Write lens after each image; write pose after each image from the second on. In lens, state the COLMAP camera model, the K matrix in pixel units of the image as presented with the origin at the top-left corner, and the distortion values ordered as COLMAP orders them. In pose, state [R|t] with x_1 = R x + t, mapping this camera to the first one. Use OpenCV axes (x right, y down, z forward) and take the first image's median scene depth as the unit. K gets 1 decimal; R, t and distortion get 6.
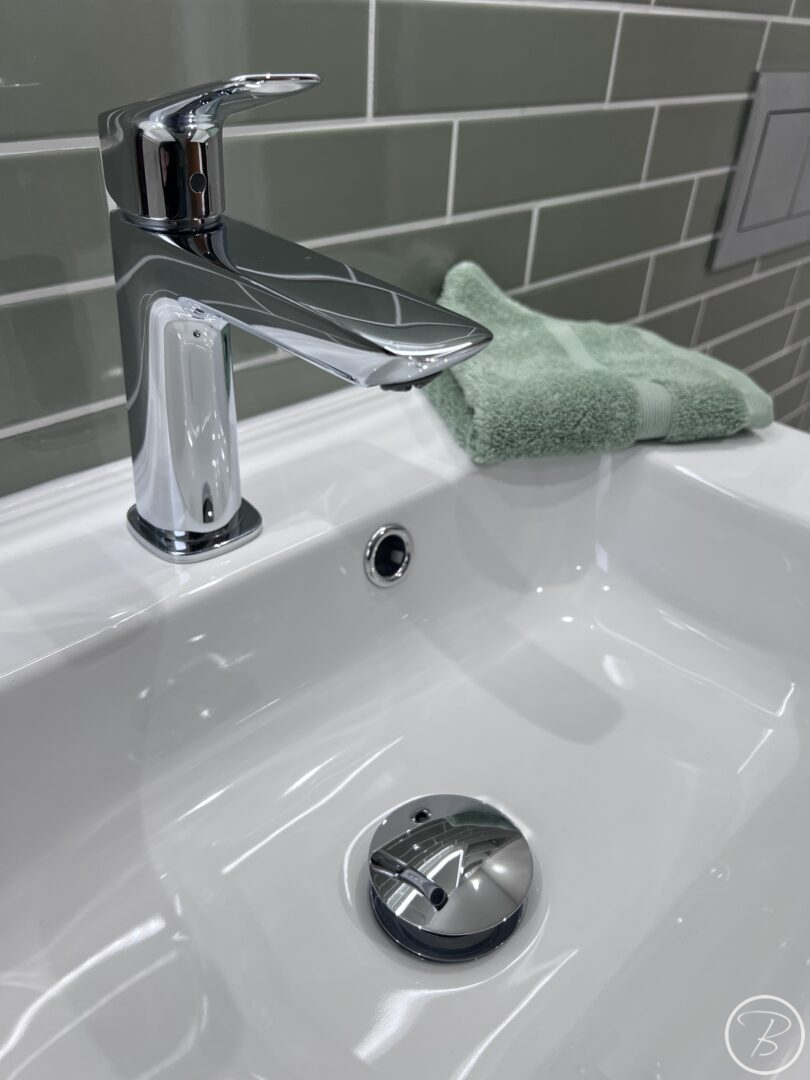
lens RADIAL K [[818.6, 0, 403.9], [0, 818.6, 538.3], [0, 0, 1]] dist [0.052109, -0.070235]
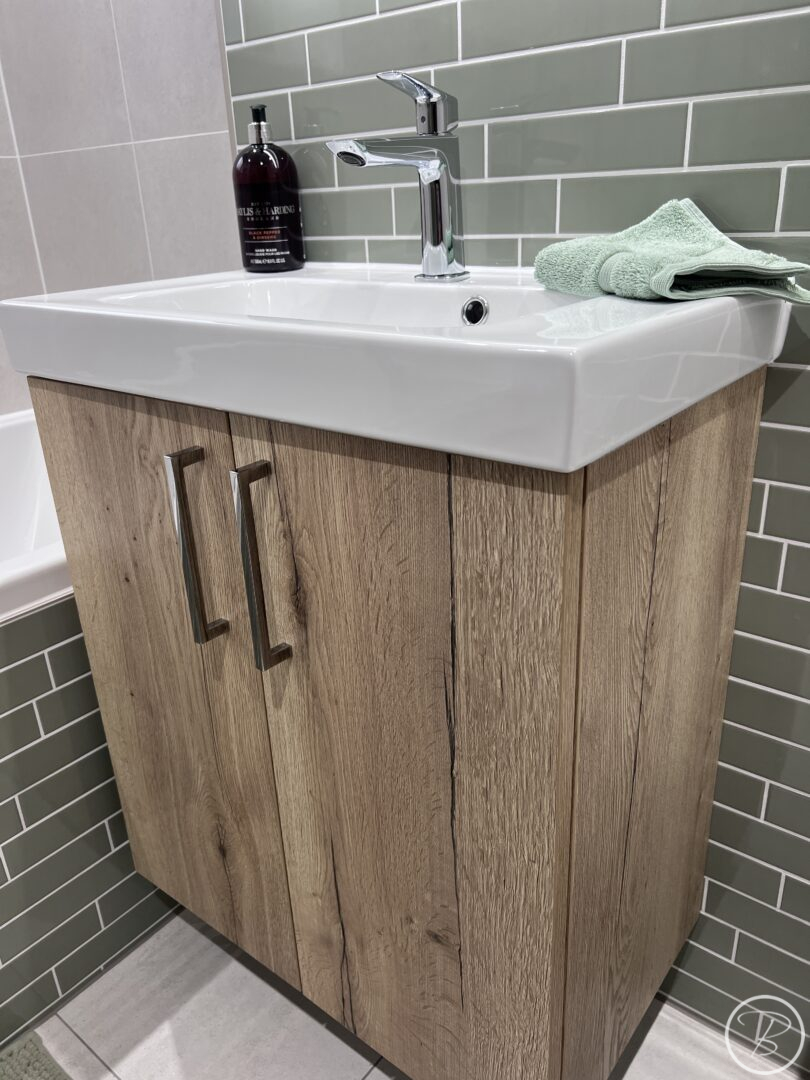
lens RADIAL K [[818.6, 0, 403.9], [0, 818.6, 538.3], [0, 0, 1]] dist [0.052109, -0.070235]
pose [[0.118169, 0.331716, -0.935949, 1.887554], [-0.504897, 0.831690, 0.231019, 0.096197], [0.855052, 0.445259, 0.265763, 0.540515]]
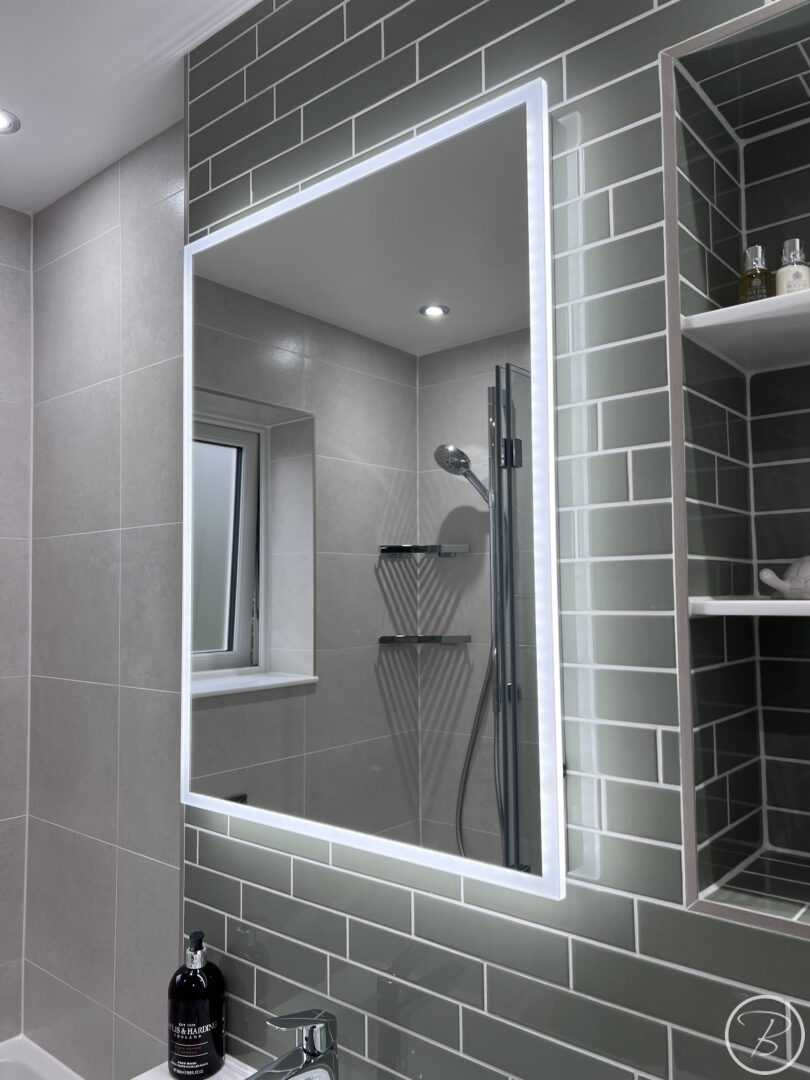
lens RADIAL K [[810.4, 0, 414.9], [0, 810.4, 542.5], [0, 0, 1]] dist [0.050628, -0.060787]
pose [[0.102588, -0.114927, -0.988063, 2.265752], [-0.534512, 0.831344, -0.152195, -1.240161], [0.838912, 0.543744, 0.023856, 0.101909]]
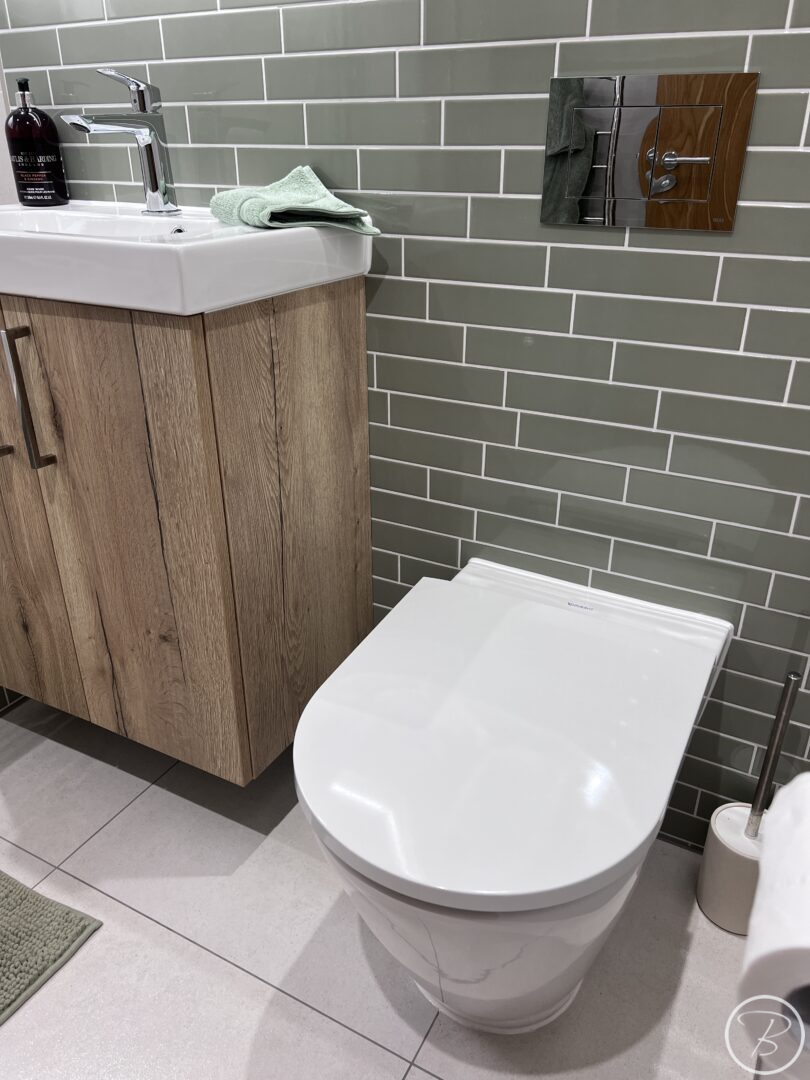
lens RADIAL K [[812.0, 0, 408.0], [0, 812.0, 544.4], [0, 0, 1]] dist [0.050096, -0.055067]
pose [[0.297909, 0.375982, -0.877433, 3.046861], [-0.513923, 0.837762, 0.184494, -0.018171], [0.804446, 0.395970, 0.442803, 0.755709]]
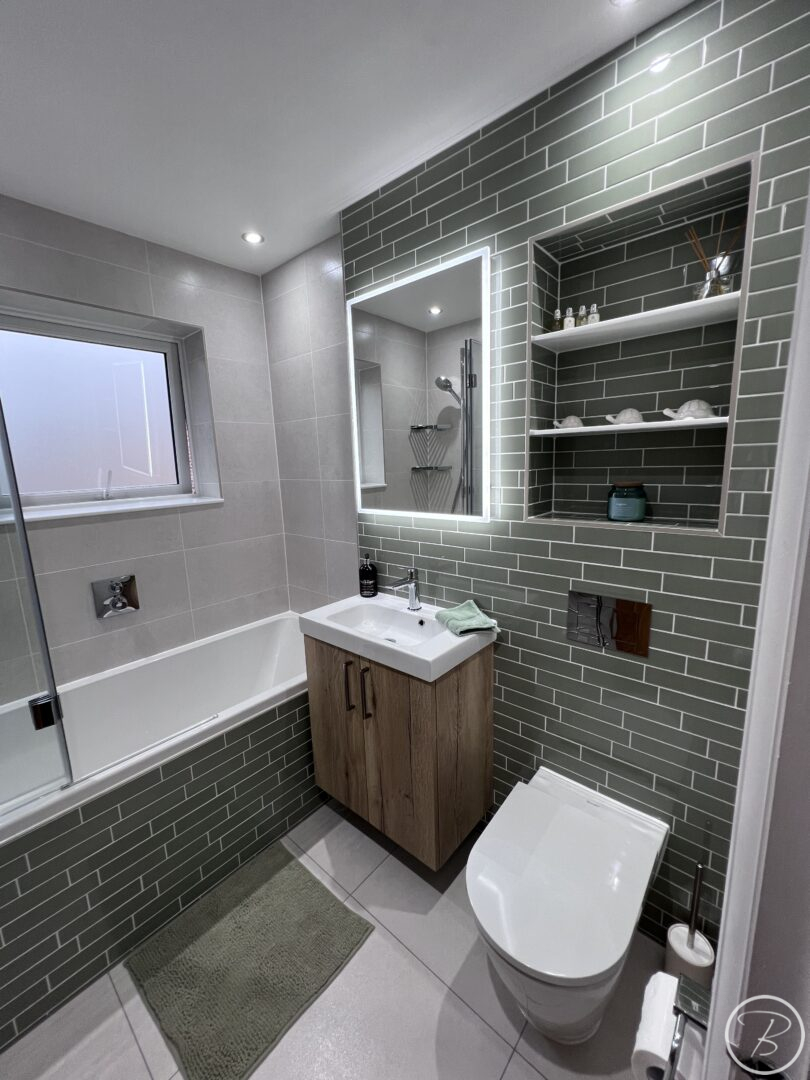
lens RADIAL K [[433.8, 0, 405.8], [0, 433.8, 537.9], [0, 0, 1]] dist [-0.002557, 0.001033]
pose [[0.082661, 0.123461, -0.988901, 3.686889], [-0.517986, 0.853051, 0.063203, -0.794603], [0.851386, 0.507012, 0.134465, -0.071257]]
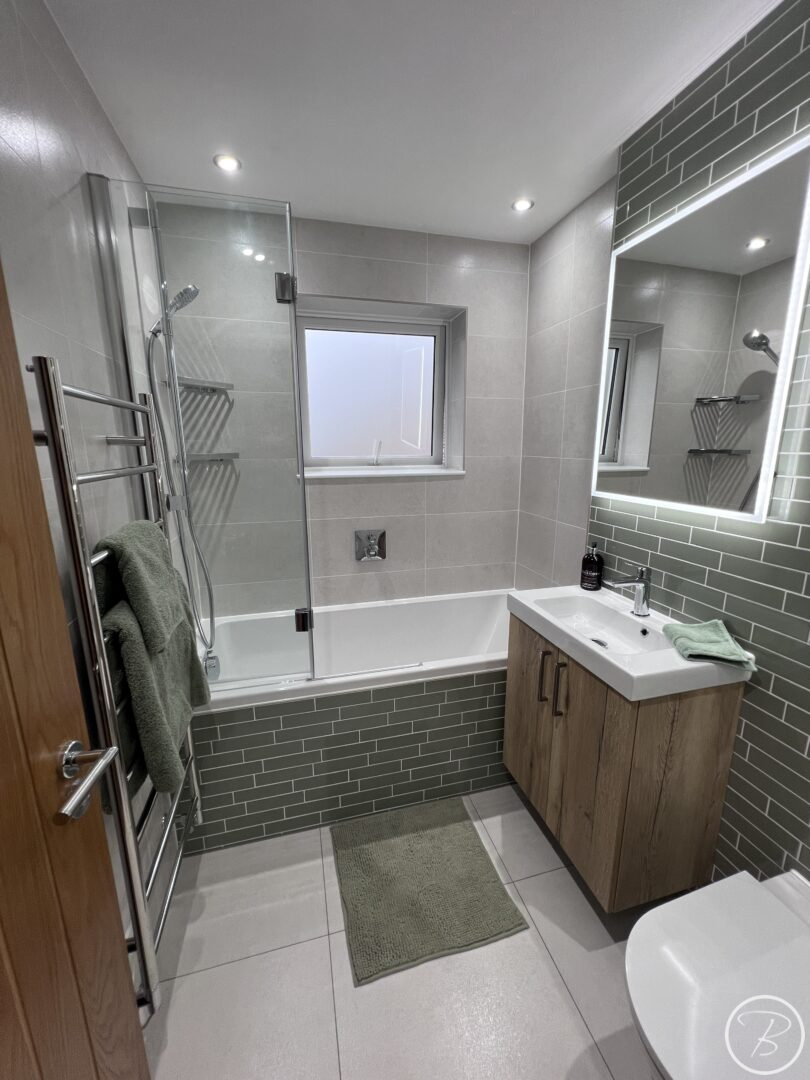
lens RADIAL K [[433.8, 0, 405.8], [0, 433.8, 537.9], [0, 0, 1]] dist [-0.002557, 0.001033]
pose [[-0.488924, 0.134816, -0.861846, 3.546326], [-0.498905, 0.767235, 0.403044, -0.935644], [0.715575, 0.627037, -0.307859, 0.228441]]
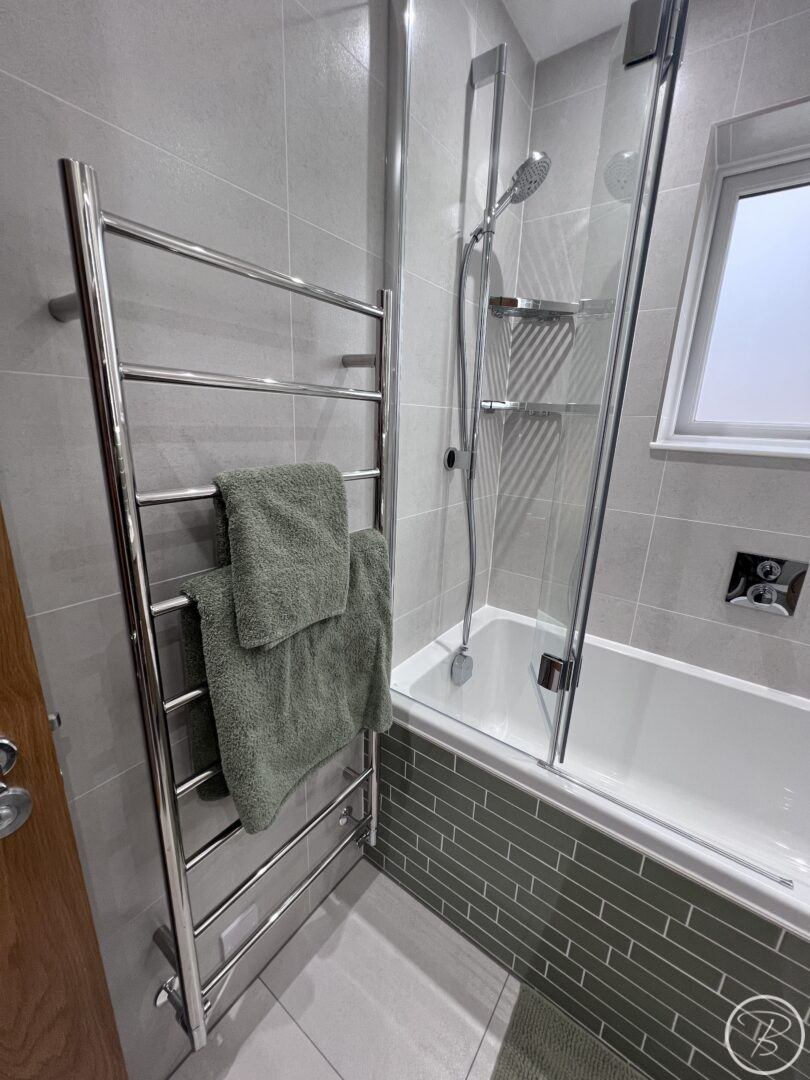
lens RADIAL K [[432.2, 0, 407.3], [0, 432.2, 536.5], [0, 0, 1]] dist [-0.002074, -0.000218]
pose [[-0.981535, -0.039777, -0.187099, 2.039693], [-0.167071, 0.654576, 0.737304, -0.429899], [0.093143, 0.754949, -0.649135, -0.256499]]
